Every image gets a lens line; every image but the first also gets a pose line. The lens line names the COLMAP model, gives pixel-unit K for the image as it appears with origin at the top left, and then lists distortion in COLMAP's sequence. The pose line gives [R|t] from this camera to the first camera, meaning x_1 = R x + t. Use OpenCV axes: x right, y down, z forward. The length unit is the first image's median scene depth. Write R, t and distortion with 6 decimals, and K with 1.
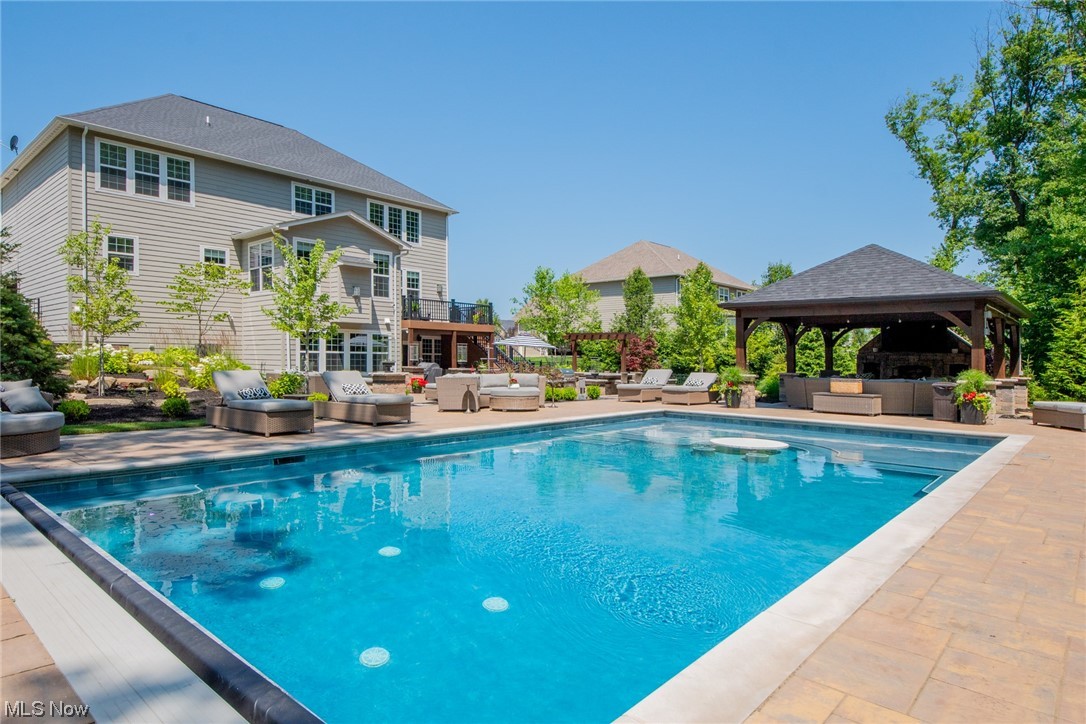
lens RADIAL K [[612.0, 0, 543.0], [0, 612.0, 362.0], [0, 0, 1]] dist [-0.003244, -0.000533]
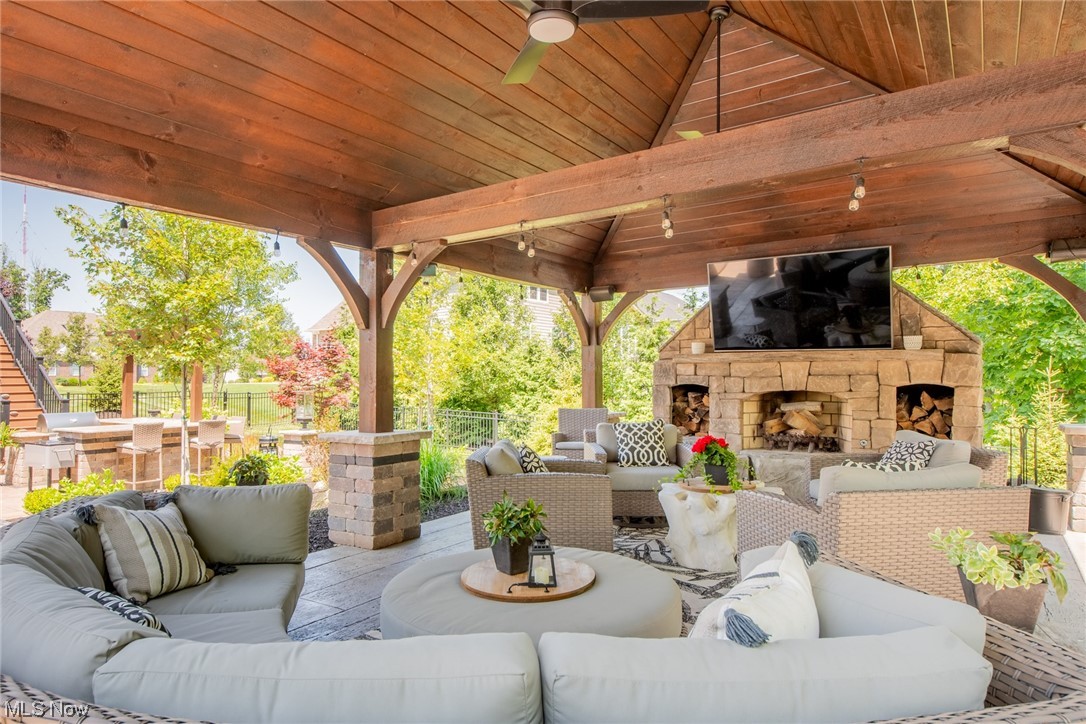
lens RADIAL K [[644.3, 0, 542.1], [0, 644.3, 380.8], [0, 0, 1]] dist [0.000754, -0.028717]
pose [[0.994676, -0.019291, 0.101233, 0.372178], [0.020230, 0.999761, -0.008264, 0.000213], [-0.101050, 0.010268, 0.994828, 0.570677]]
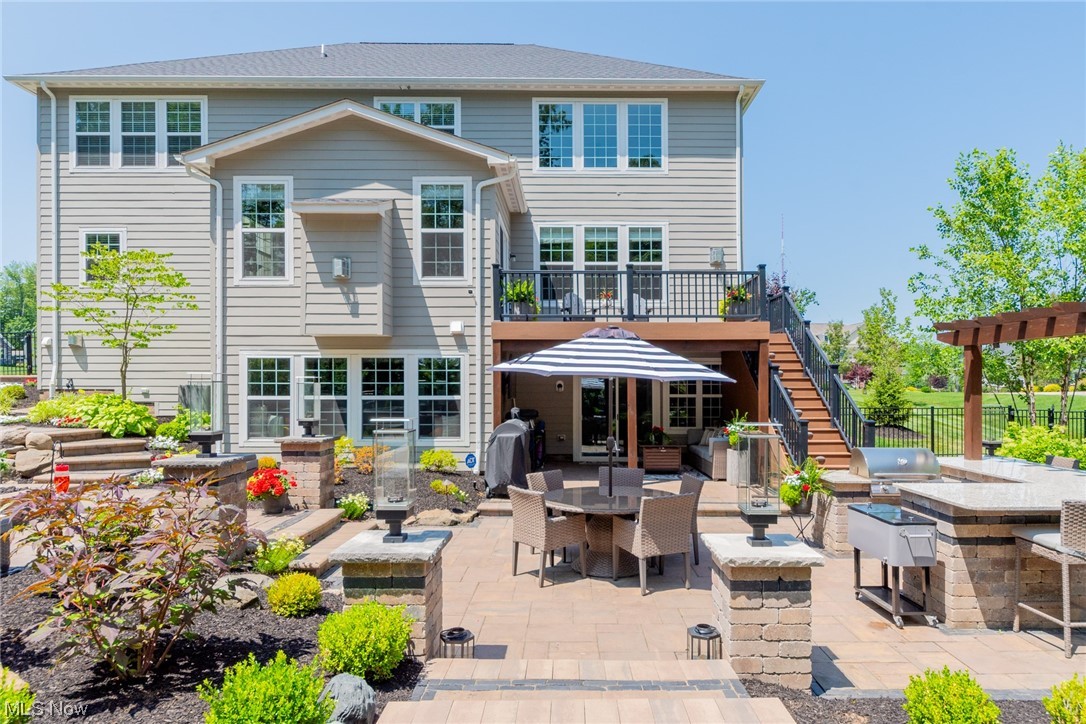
lens RADIAL K [[653.6, 0, 608.5], [0, 653.6, 391.7], [0, 0, 1]] dist [0.003775, 0.000369]
pose [[0.664201, -0.011681, -0.747463, 0.195932], [0.005442, 0.999927, -0.010791, -0.013522], [0.747535, 0.003100, 0.664216, 0.787296]]
